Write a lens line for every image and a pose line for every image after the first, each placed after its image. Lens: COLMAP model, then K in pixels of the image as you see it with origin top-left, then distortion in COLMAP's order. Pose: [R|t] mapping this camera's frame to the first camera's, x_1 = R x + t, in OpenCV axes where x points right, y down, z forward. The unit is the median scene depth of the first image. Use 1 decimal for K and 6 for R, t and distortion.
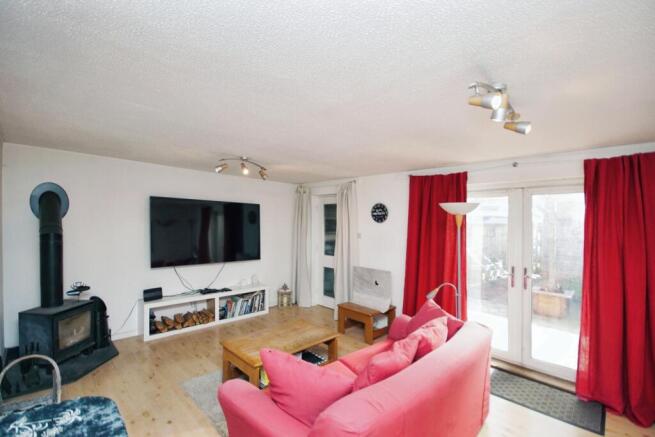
lens RADIAL K [[301.1, 0, 339.0], [0, 301.1, 222.0], [0, 0, 1]] dist [-0.001685, -0.000256]
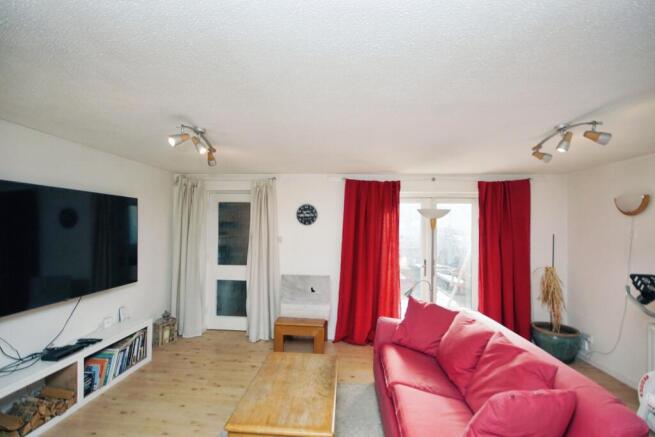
lens RADIAL K [[288.4, 0, 337.1], [0, 288.4, 212.4], [0, 0, 1]] dist [-0.001342, -0.000254]
pose [[0.757706, 0.019912, 0.652292, -0.394288], [-0.000485, 0.999551, -0.029949, -0.010284], [-0.652596, 0.022376, 0.757376, 0.261582]]
